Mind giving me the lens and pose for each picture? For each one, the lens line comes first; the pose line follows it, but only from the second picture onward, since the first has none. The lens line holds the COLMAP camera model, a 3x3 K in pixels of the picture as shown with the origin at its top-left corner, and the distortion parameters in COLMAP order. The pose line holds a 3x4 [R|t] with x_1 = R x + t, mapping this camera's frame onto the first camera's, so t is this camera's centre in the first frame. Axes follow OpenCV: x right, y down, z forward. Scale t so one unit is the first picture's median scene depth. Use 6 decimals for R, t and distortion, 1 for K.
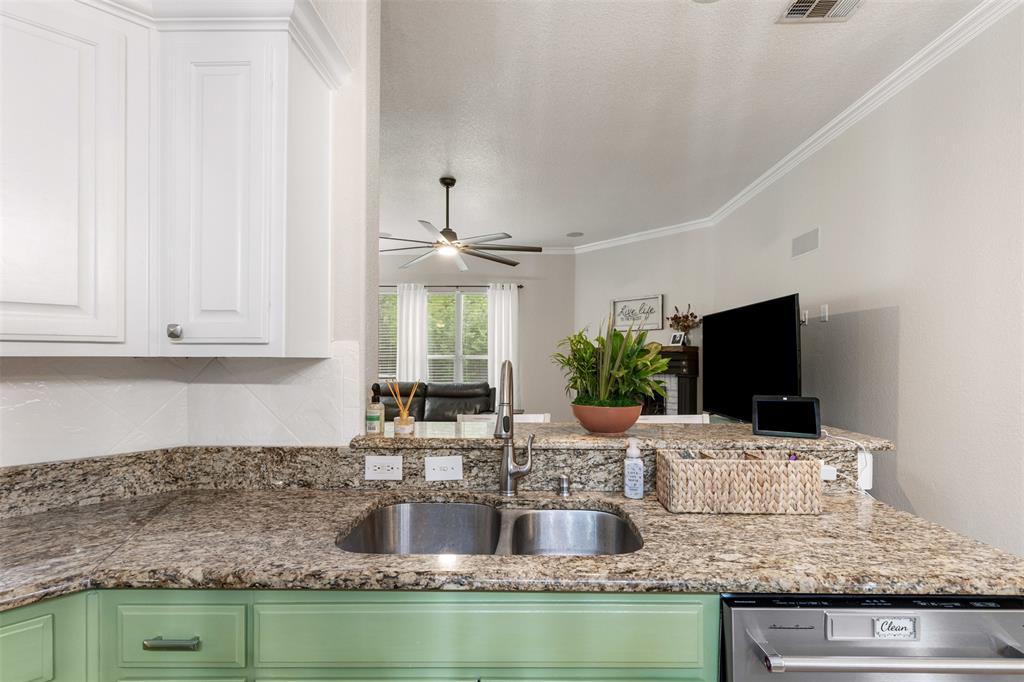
lens RADIAL K [[470.9, 0, 512.5], [0, 470.9, 356.3], [0, 0, 1]] dist [0.012739, -0.004796]
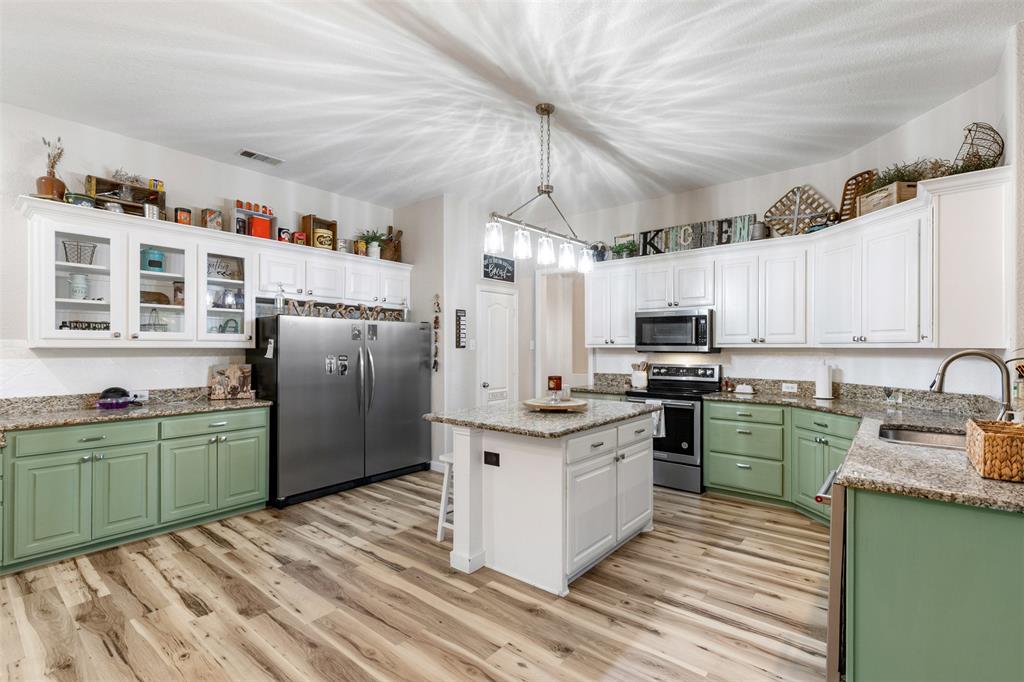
lens RADIAL K [[470.9, 0, 518.3], [0, 470.9, 346.1], [0, 0, 1]] dist [0.012739, -0.004796]
pose [[-0.606120, -0.005375, -0.795355, 1.971122], [0.001802, 0.999965, -0.008131, 0.006081], [0.795371, -0.006362, -0.606089, 0.676729]]
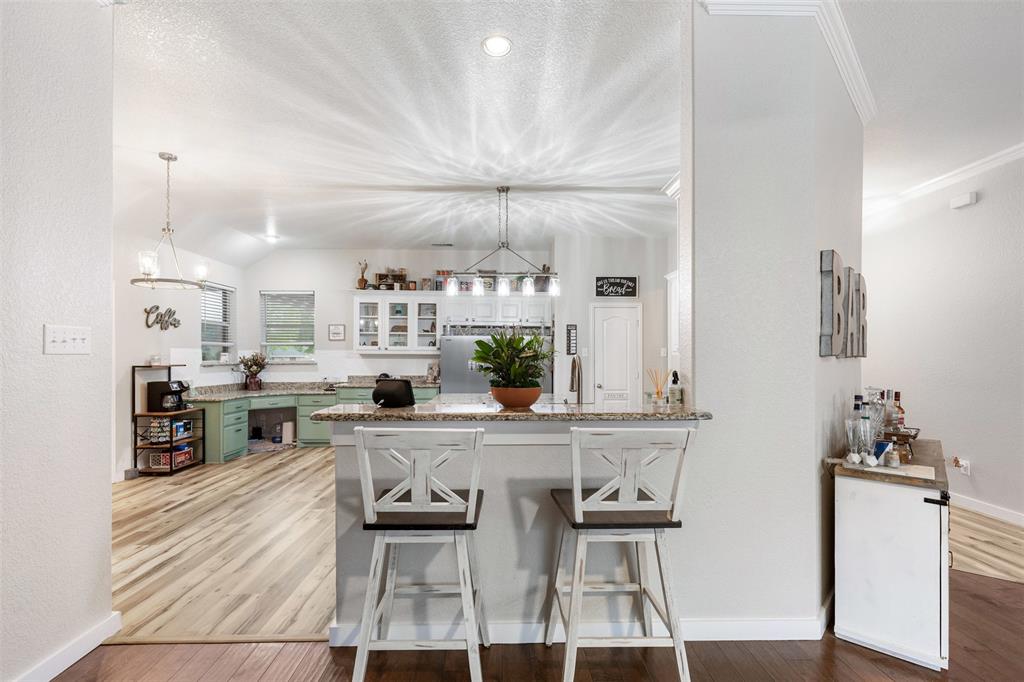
lens RADIAL K [[470.9, 0, 508.5], [0, 470.9, 351.7], [0, 0, 1]] dist [0.012739, -0.004796]
pose [[-0.998754, -0.005507, -0.049592, 0.311849], [-0.004972, 0.999928, -0.010892, 0.012488], [0.049648, -0.010632, -0.998710, 2.561143]]
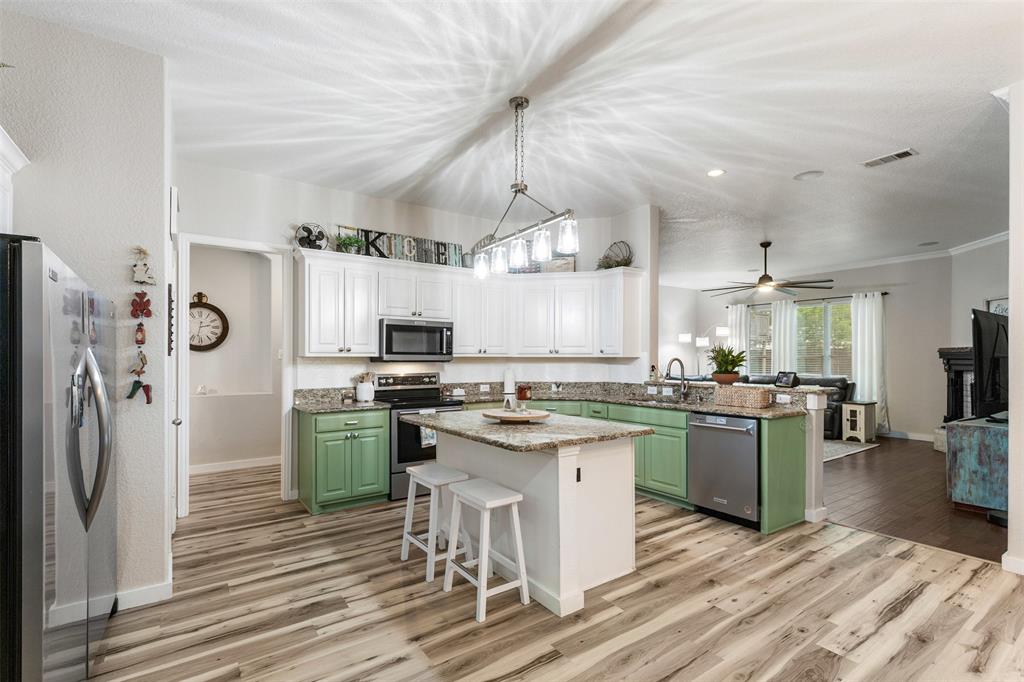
lens RADIAL K [[470.9, 0, 522.9], [0, 470.9, 357.2], [0, 0, 1]] dist [0.012739, -0.004796]
pose [[0.608108, -0.003467, -0.793847, 1.807819], [0.004641, 0.999989, -0.000812, 0.001621], [0.793841, -0.003191, 0.608117, -1.739972]]
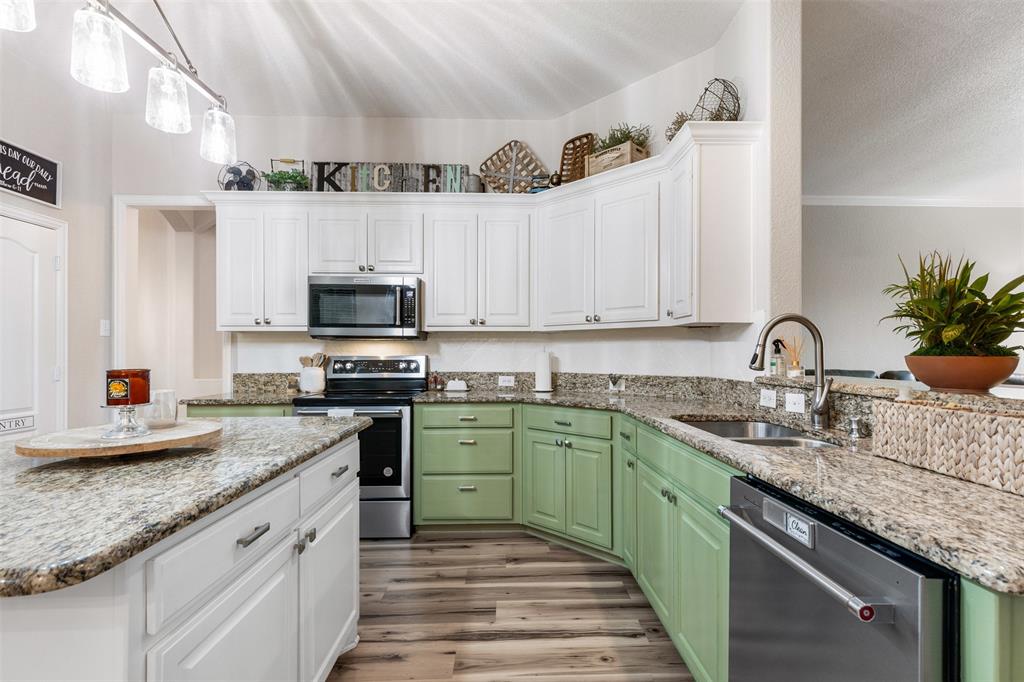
lens RADIAL K [[470.9, 0, 522.5], [0, 470.9, 350.8], [0, 0, 1]] dist [0.012739, -0.004796]
pose [[0.064663, -0.006881, -0.997883, 1.084807], [0.005189, 0.999965, -0.006559, 0.100799], [0.997894, -0.004753, 0.064696, 0.179002]]
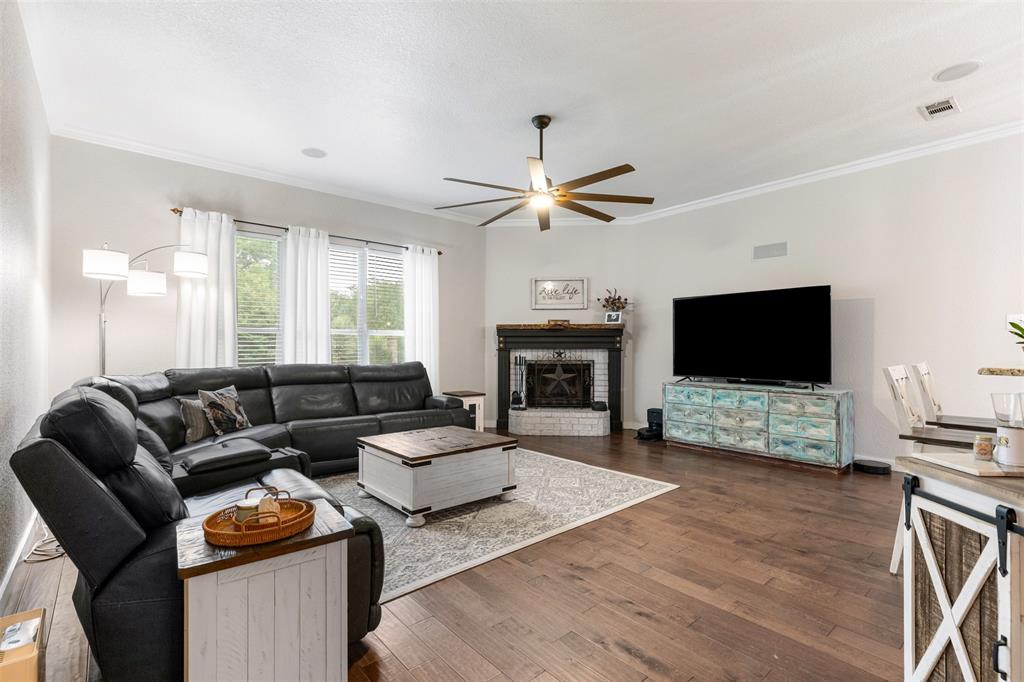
lens RADIAL K [[470.9, 0, 511.0], [0, 470.9, 344.9], [0, 0, 1]] dist [0.012739, -0.004796]
pose [[0.739200, 0.004406, 0.673472, -2.242830], [-0.005399, 0.999985, -0.000616, 0.115369], [-0.673465, -0.003181, 0.739213, 1.173712]]
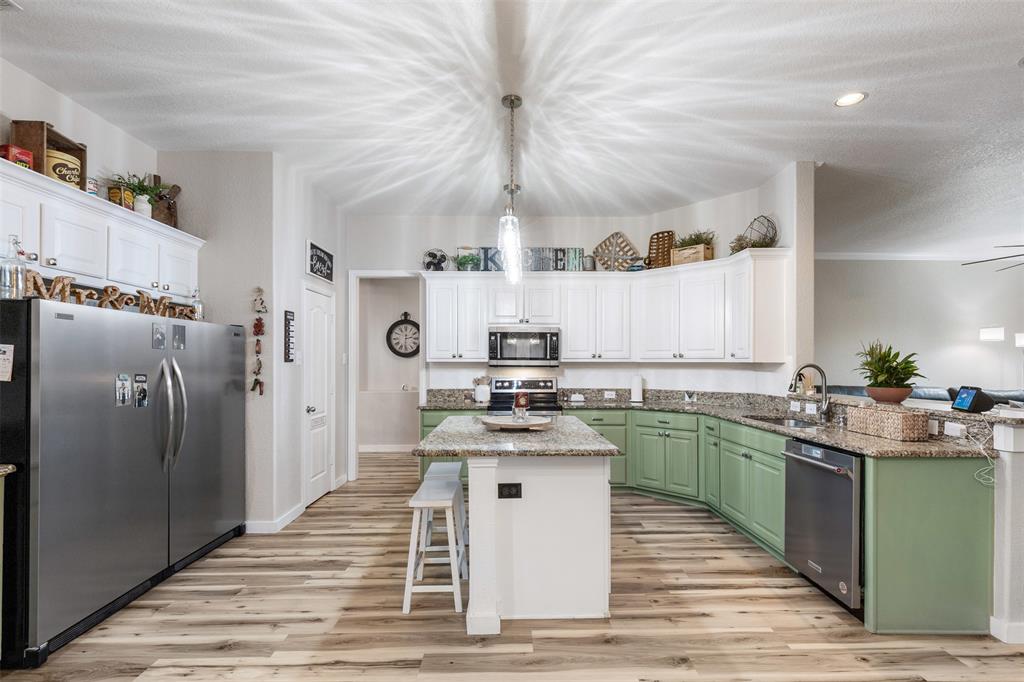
lens RADIAL K [[470.9, 0, 522.0], [0, 470.9, 359.9], [0, 0, 1]] dist [0.012739, -0.004796]
pose [[0.057456, -0.007839, -0.998317, 2.155757], [0.003486, 0.999965, -0.007651, 0.003539], [0.998342, -0.003040, 0.057481, -0.595477]]
